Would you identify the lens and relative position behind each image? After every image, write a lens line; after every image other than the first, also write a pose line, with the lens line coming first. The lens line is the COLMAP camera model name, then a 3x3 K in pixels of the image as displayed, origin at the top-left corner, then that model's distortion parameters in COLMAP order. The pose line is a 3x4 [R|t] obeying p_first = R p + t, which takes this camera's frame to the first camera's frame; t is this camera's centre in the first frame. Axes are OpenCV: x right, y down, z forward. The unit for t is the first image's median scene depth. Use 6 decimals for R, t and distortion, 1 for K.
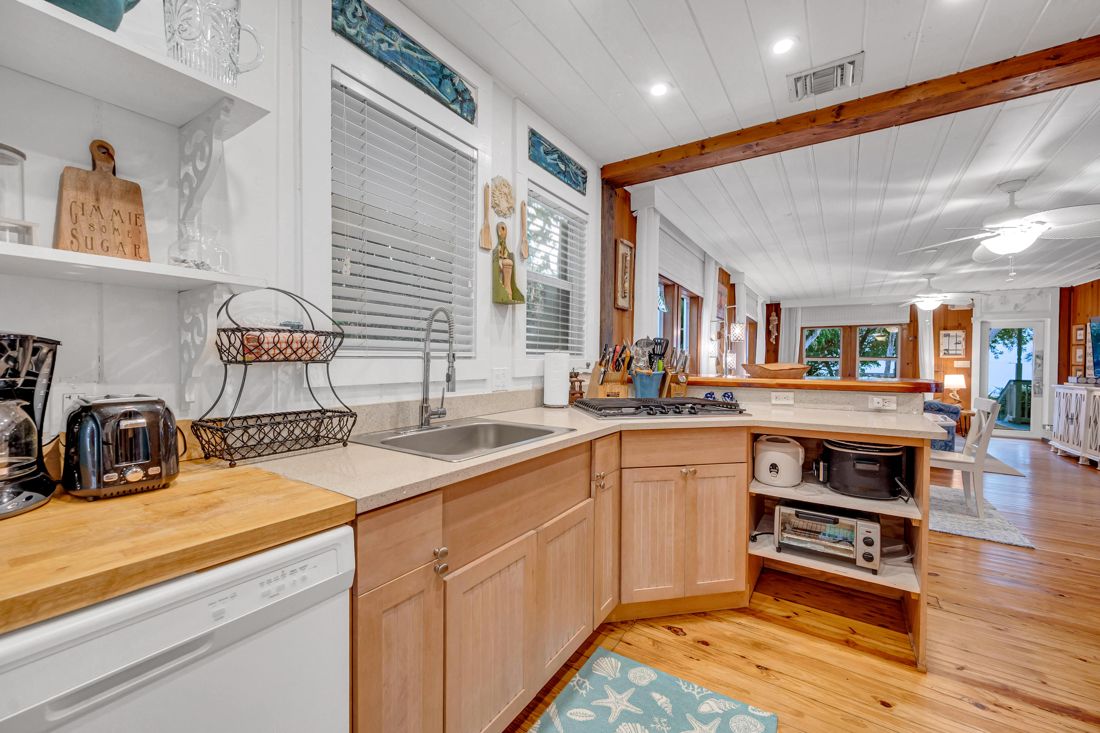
lens RADIAL K [[435.3, 0, 551.8], [0, 435.3, 370.1], [0, 0, 1]] dist [-0.001535, -0.000043]
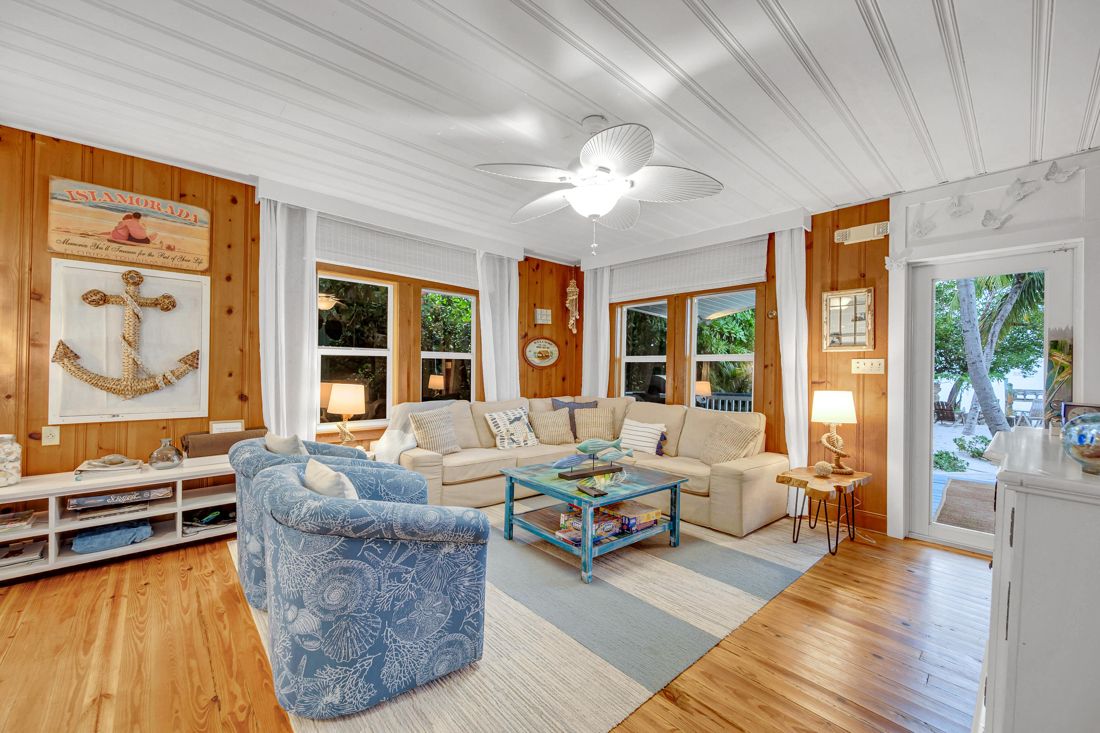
lens RADIAL K [[435.3, 0, 546.6], [0, 435.3, 367.5], [0, 0, 1]] dist [-0.001535, -0.000043]
pose [[0.972312, 0.002645, -0.233673, 0.732464], [-0.008739, 0.999648, -0.025048, 0.000916], [0.233524, 0.026397, 0.971993, 0.503978]]
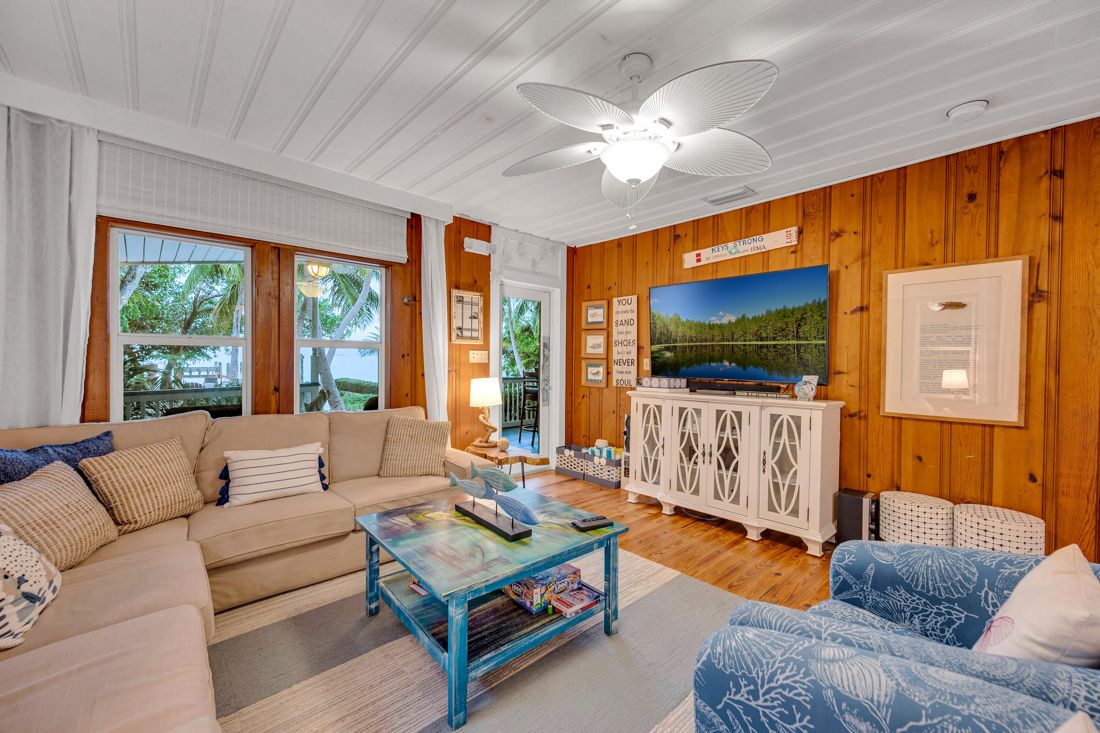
lens RADIAL K [[435.3, 0, 550.2], [0, 435.3, 370.2], [0, 0, 1]] dist [-0.001535, -0.000043]
pose [[0.212844, -0.033562, 0.976510, 0.438375], [0.009613, 0.999433, 0.032254, -0.013568], [-0.977039, 0.002522, 0.213046, 0.798750]]
